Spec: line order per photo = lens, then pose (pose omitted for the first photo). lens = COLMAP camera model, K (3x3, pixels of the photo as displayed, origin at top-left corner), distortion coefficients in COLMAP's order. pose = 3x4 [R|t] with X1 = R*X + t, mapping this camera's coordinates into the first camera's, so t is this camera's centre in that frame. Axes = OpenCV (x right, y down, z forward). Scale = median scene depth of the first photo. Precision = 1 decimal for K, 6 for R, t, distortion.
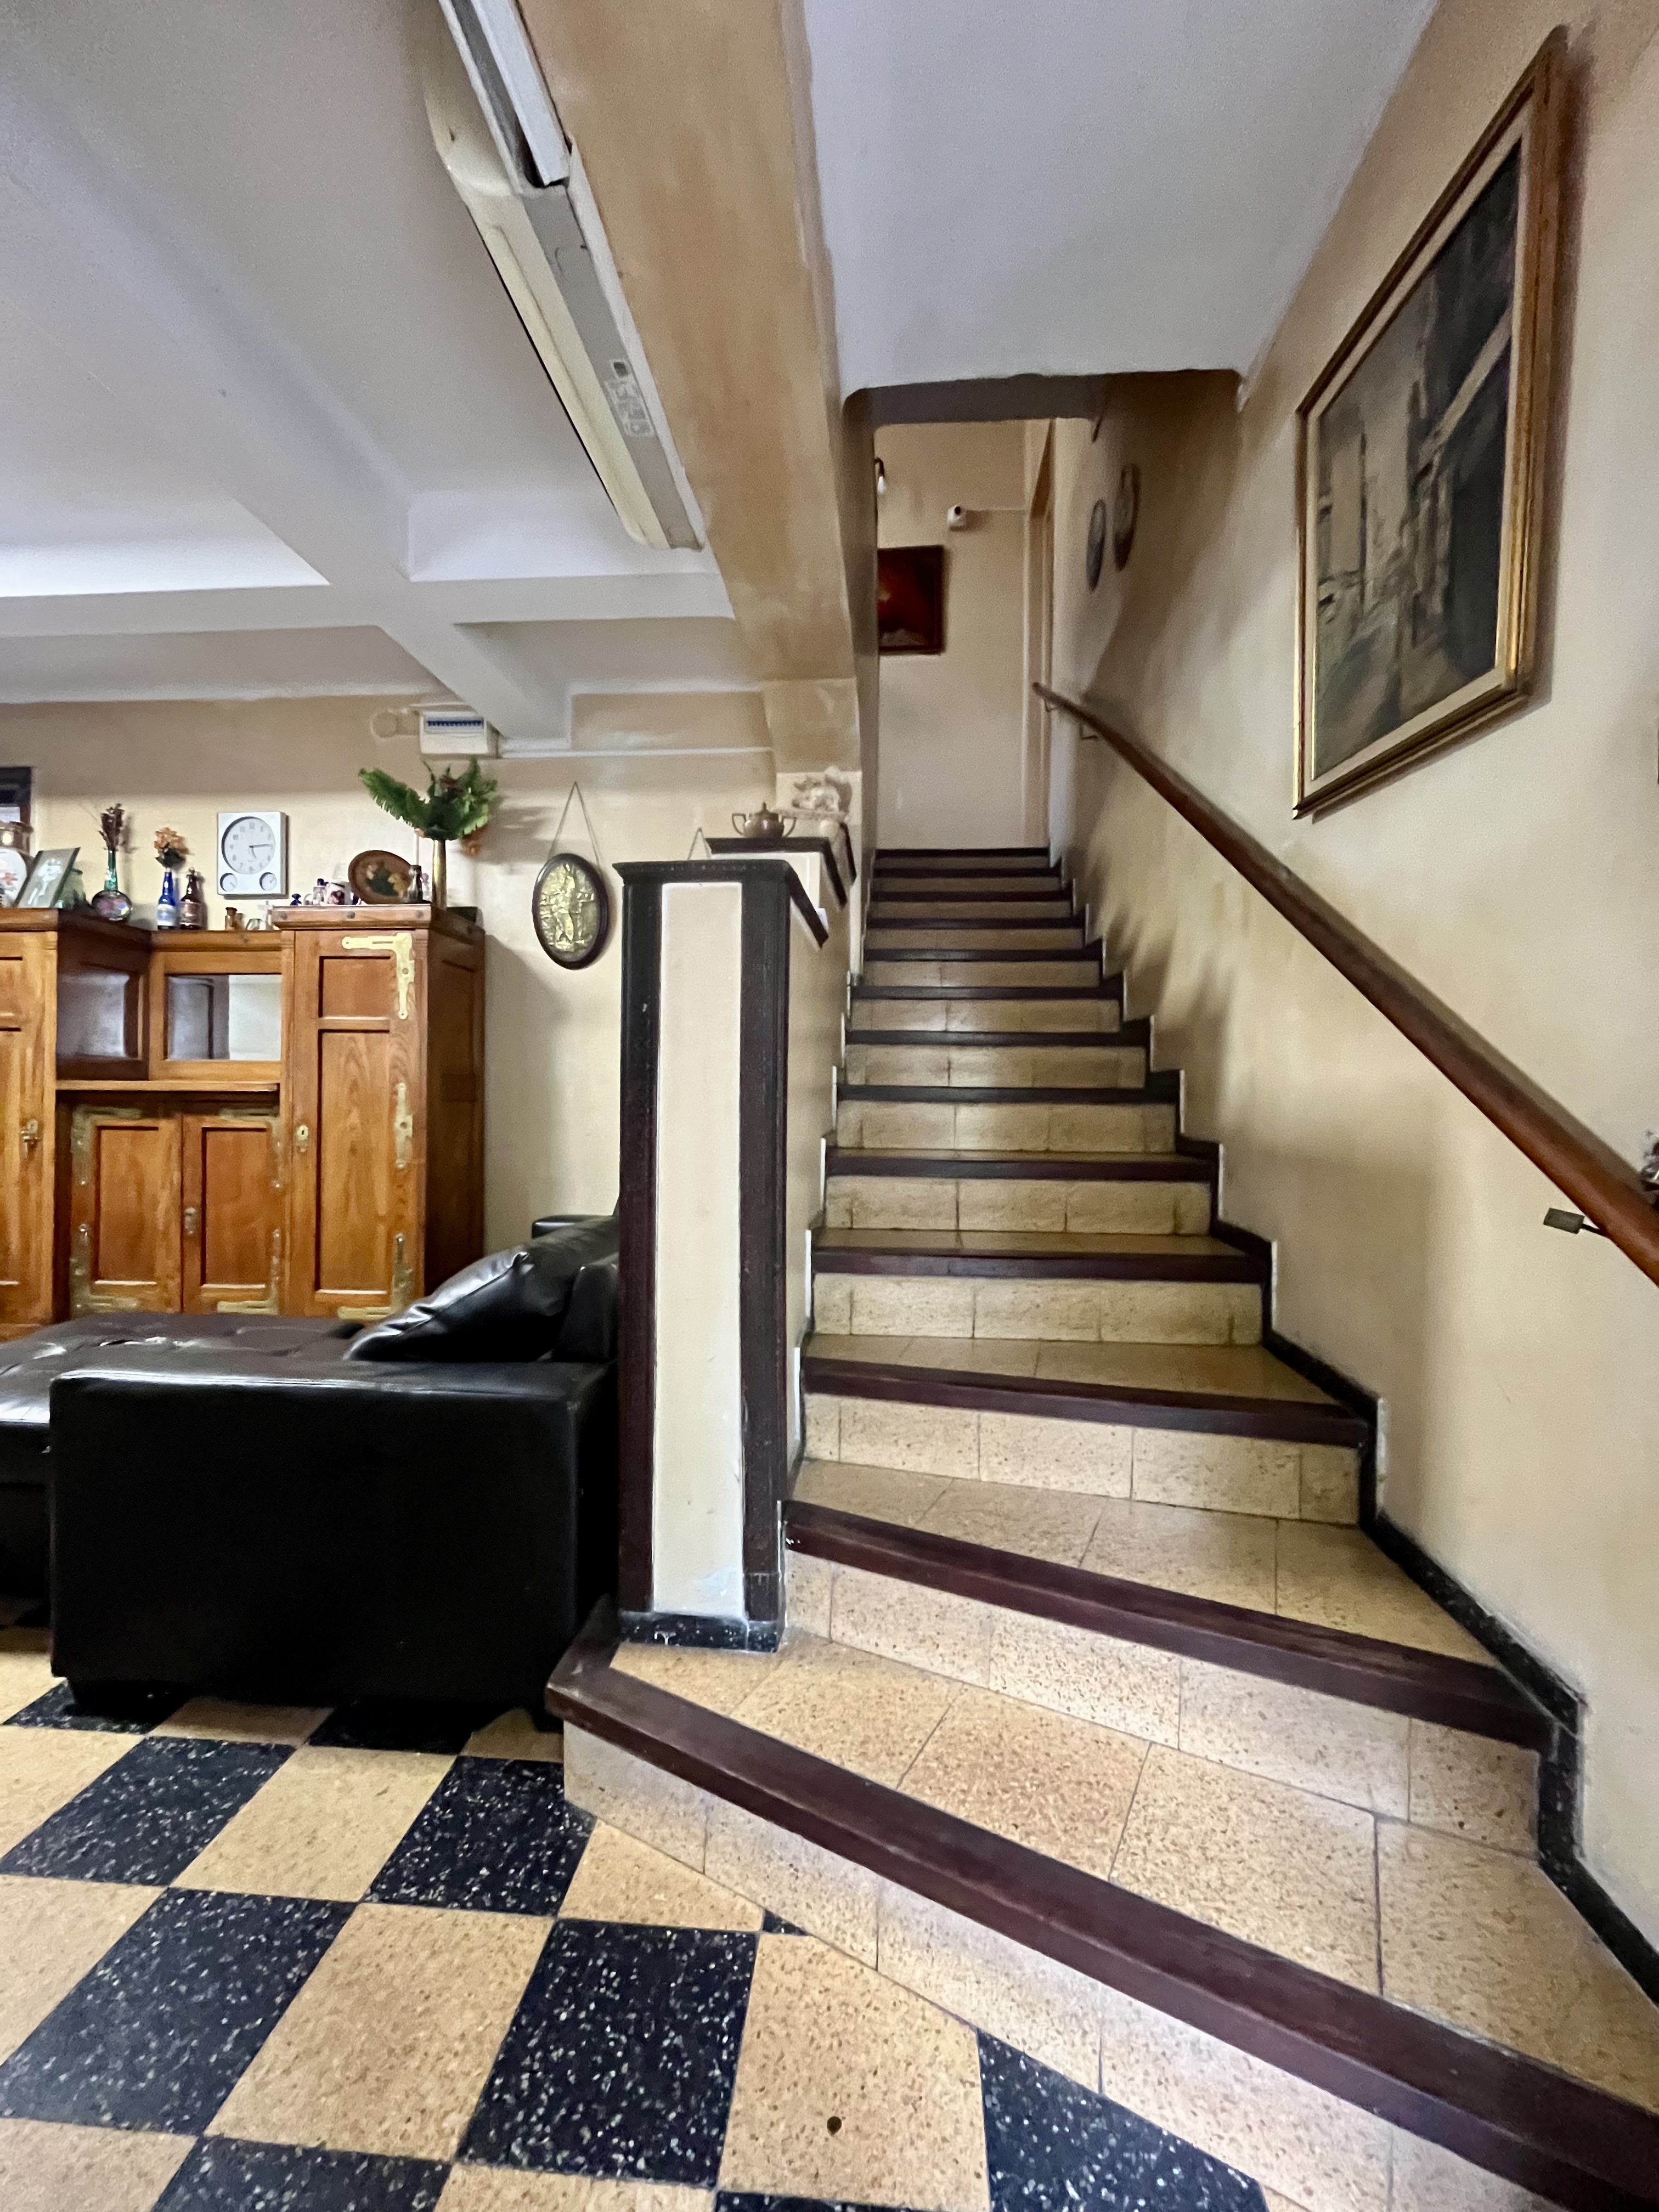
lens RADIAL K [[899.0, 0, 830.9], [0, 899.0, 1098.2], [0, 0, 1]] dist [0.001418, 0.000402]
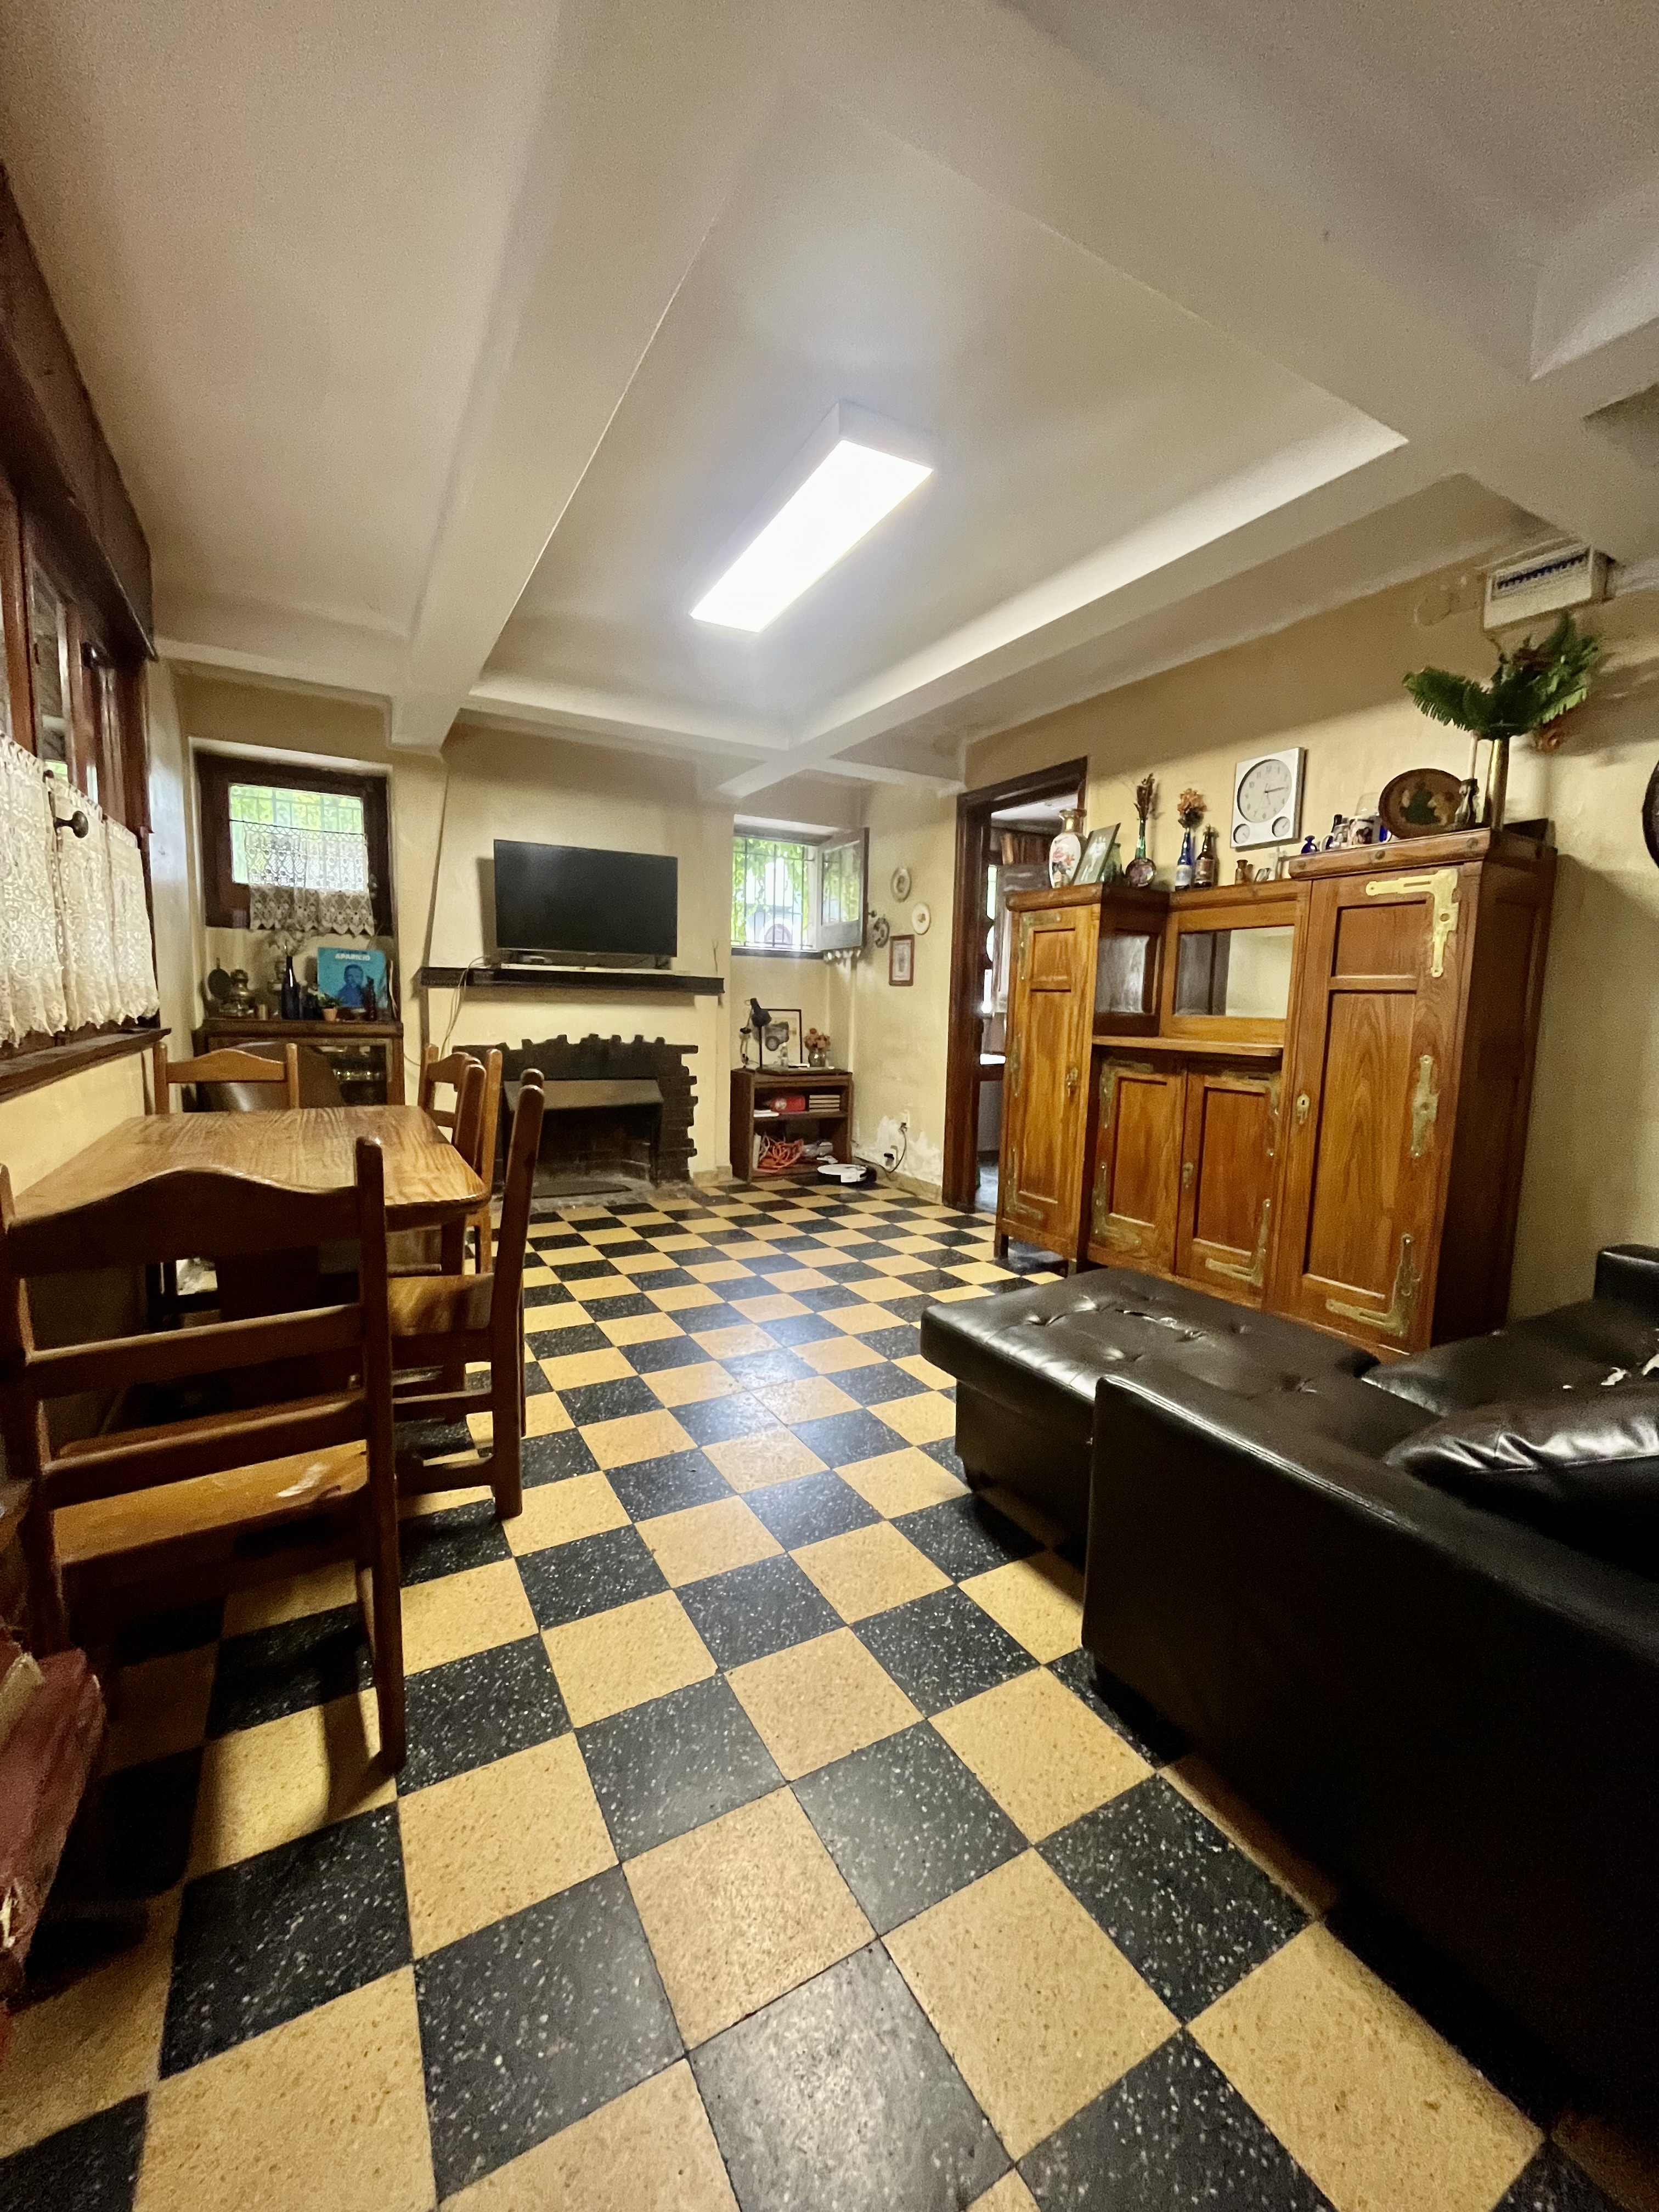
lens RADIAL K [[899.0, 0, 834.0], [0, 899.0, 1102.5], [0, 0, 1]] dist [0.001418, 0.000402]
pose [[0.561742, 0.097260, -0.821575, -0.095829], [-0.023999, 0.994563, 0.101329, -0.042079], [0.826964, -0.037204, 0.561022, 0.081610]]
